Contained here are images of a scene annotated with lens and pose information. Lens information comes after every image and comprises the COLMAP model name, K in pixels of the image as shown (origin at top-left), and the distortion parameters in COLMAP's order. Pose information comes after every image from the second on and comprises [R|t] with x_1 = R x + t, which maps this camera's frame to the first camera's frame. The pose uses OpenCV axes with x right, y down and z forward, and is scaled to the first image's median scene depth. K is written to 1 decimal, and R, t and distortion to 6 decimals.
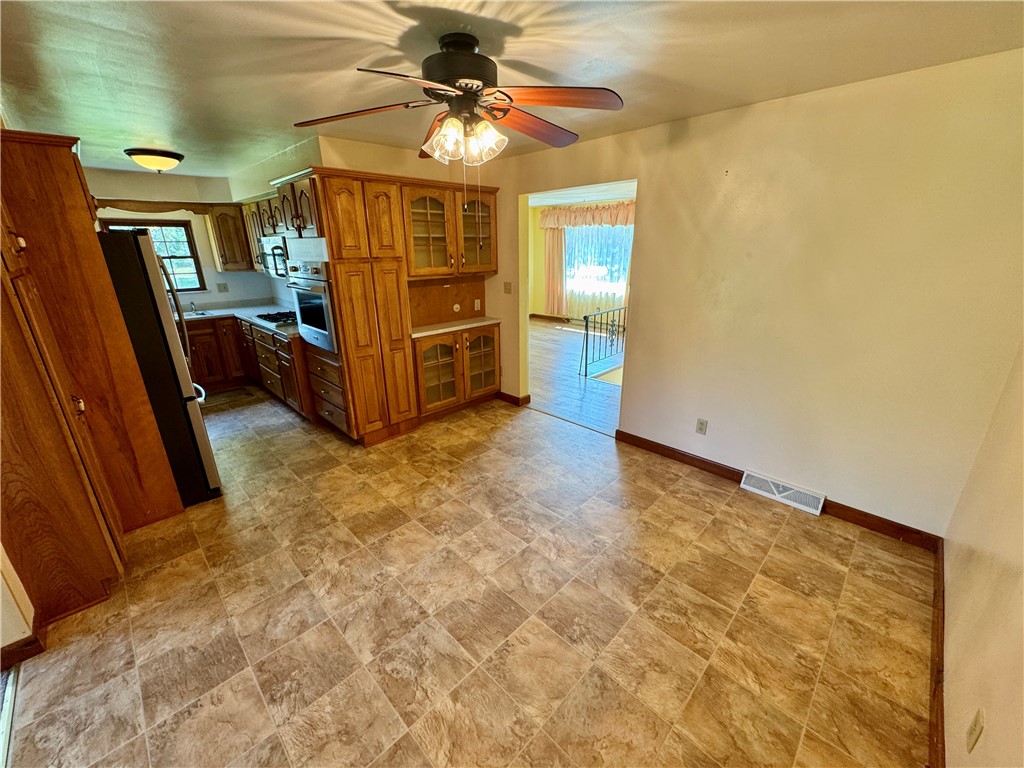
lens RADIAL K [[408.7, 0, 508.5], [0, 408.7, 382.3], [0, 0, 1]] dist [-0.002127, 0.000498]
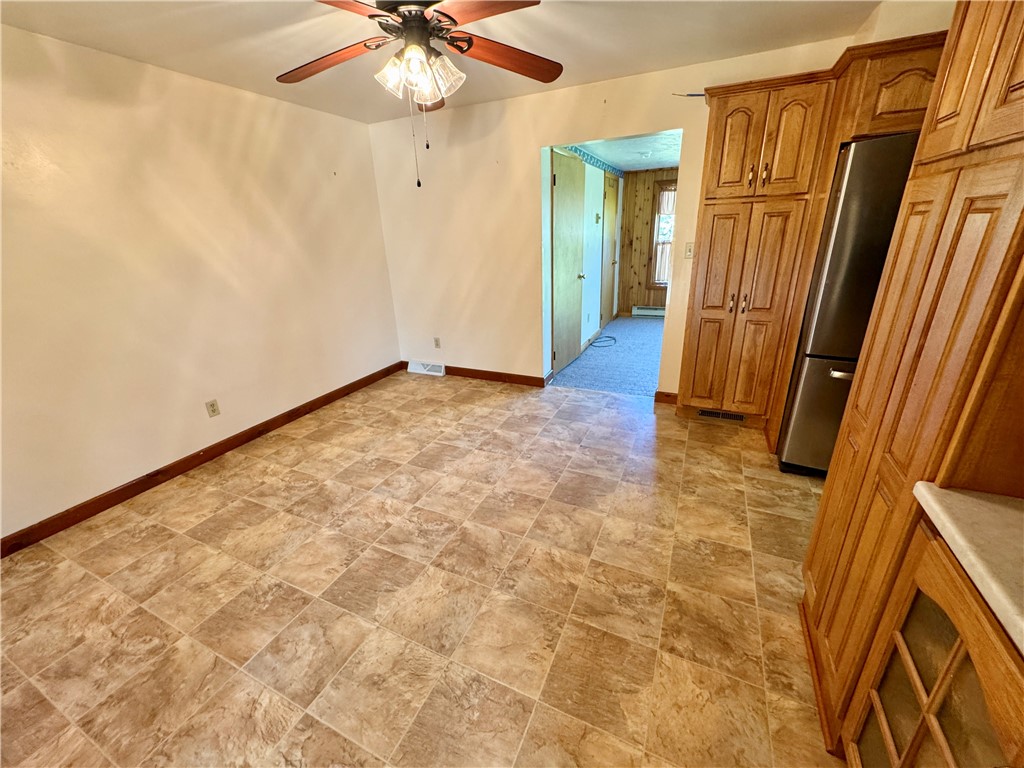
lens RADIAL K [[408.7, 0, 512.7], [0, 408.7, 383.8], [0, 0, 1]] dist [-0.002127, 0.000498]
pose [[-0.936687, 0.168283, -0.307079, 0.075054], [-0.063405, 0.780946, 0.621372, -0.427484], [0.344379, 0.601501, -0.720832, 1.523821]]
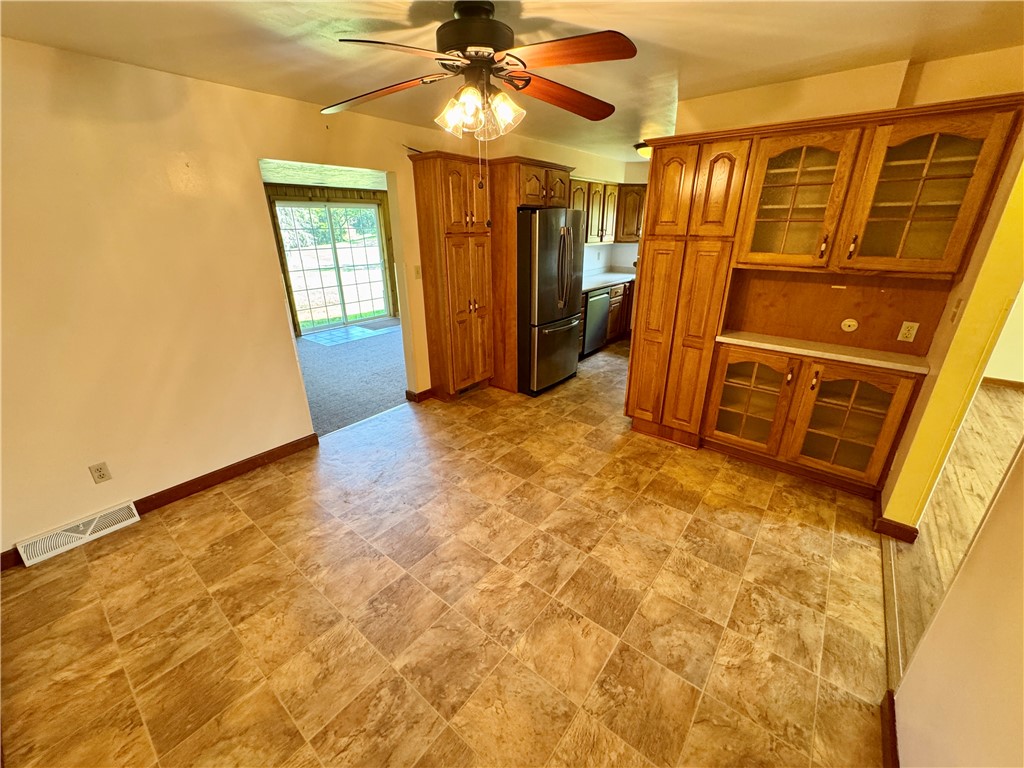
lens RADIAL K [[408.7, 0, 511.6], [0, 408.7, 382.1], [0, 0, 1]] dist [-0.002127, 0.000498]
pose [[0.111464, 0.370186, -0.922246, 0.691985], [-0.313741, 0.893675, 0.320798, -0.240435], [0.942944, 0.253589, 0.215755, 0.691302]]
